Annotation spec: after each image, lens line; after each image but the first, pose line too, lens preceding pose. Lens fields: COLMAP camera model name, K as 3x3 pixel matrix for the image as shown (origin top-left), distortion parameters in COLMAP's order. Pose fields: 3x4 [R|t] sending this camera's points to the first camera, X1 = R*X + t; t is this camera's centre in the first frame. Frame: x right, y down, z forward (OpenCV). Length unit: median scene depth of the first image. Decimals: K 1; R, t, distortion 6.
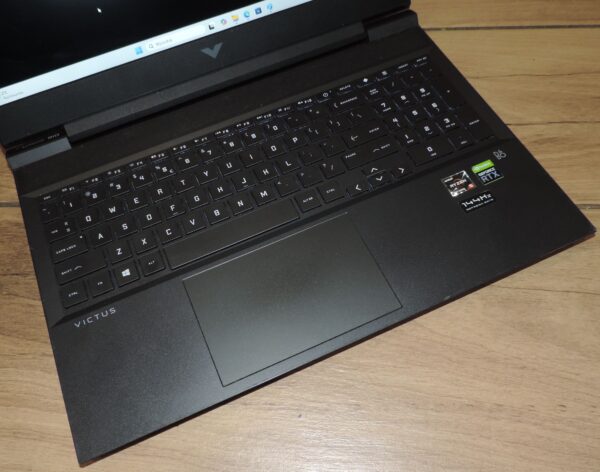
lens RADIAL K [[545.0, 0, 294.5], [0, 545.0, 234.0], [0, 0, 1]] dist [-0.029456, 0.000000]
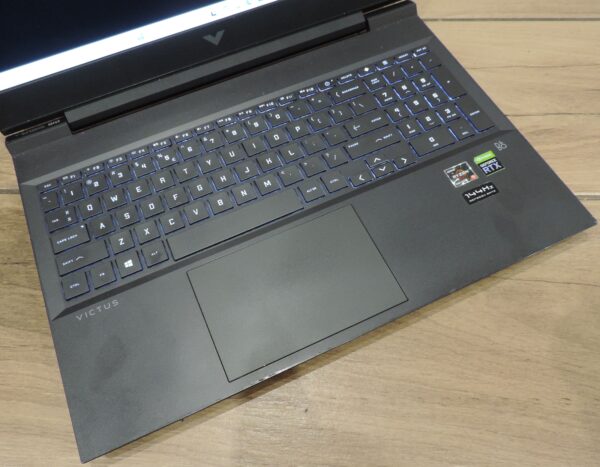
lens RADIAL K [[486.6, 0, 295.0], [0, 486.6, 223.9], [0, 0, 1]] dist [-0.020994, -0.007408]
pose [[0.999562, 0.003519, 0.029389, -0.031233], [-0.004549, 0.999375, 0.035066, -0.030622], [-0.029248, -0.035185, 0.998953, 0.103445]]
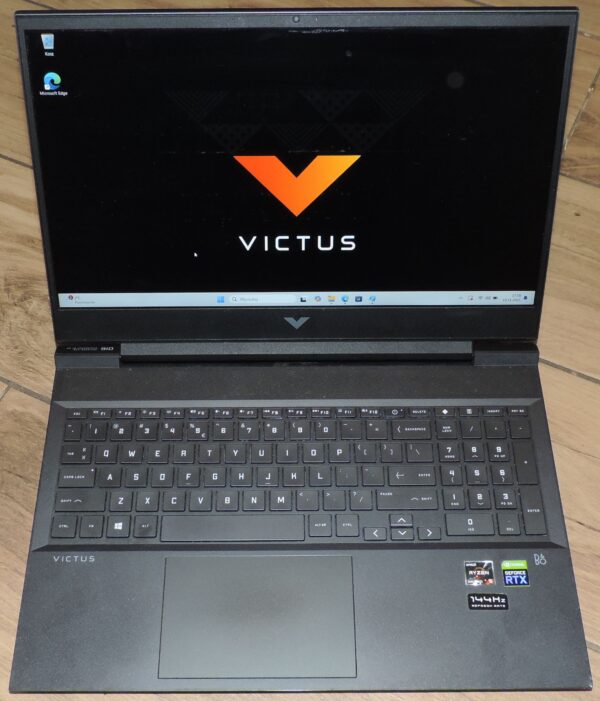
lens RADIAL K [[928.2, 0, 296.0], [0, 928.2, 356.0], [0, 0, 1]] dist [-0.028256, 0.000000]
pose [[0.916016, 0.362217, -0.172377, 0.152483], [-0.369746, 0.929047, -0.012624, -0.290424], [0.155574, 0.075300, 0.984950, -0.587341]]
